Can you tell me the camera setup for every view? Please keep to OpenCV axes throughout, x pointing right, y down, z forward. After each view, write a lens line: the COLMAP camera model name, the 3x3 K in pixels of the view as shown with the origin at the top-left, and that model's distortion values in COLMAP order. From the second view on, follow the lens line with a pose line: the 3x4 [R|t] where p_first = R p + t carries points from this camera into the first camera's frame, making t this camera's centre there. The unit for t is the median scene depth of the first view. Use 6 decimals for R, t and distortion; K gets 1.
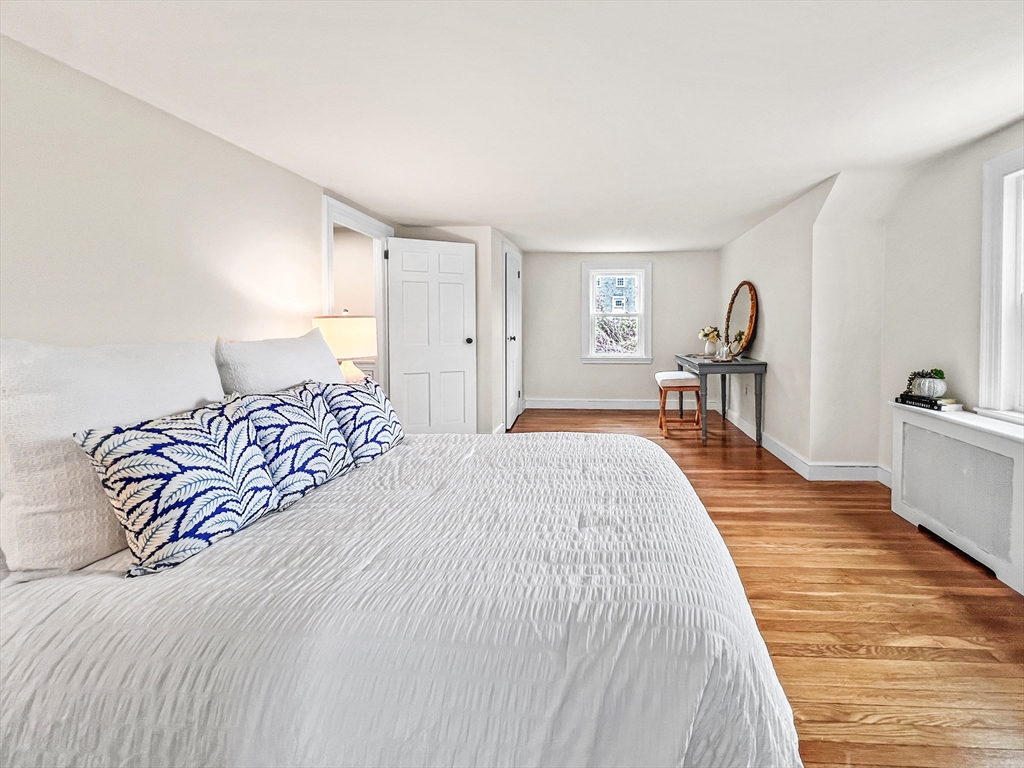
lens RADIAL K [[462.8, 0, 512.4], [0, 462.8, 331.5], [0, 0, 1]] dist [0.001945, 0.000209]
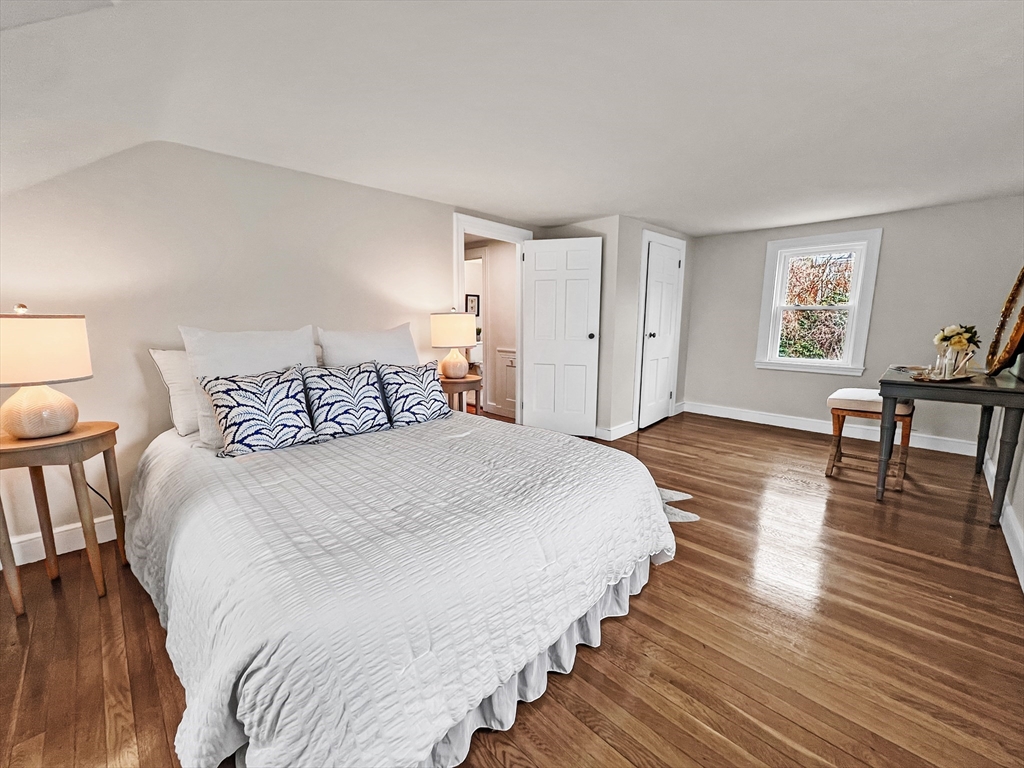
lens RADIAL K [[413.7, 0, 512.0], [0, 413.7, 384.0], [0, 0, 1]] dist [-0.000499, -0.000031]
pose [[0.750809, 0.105023, -0.652117, 0.670157], [-0.012654, 0.989384, 0.144771, -0.009322], [0.660399, -0.100444, 0.744167, 0.344023]]
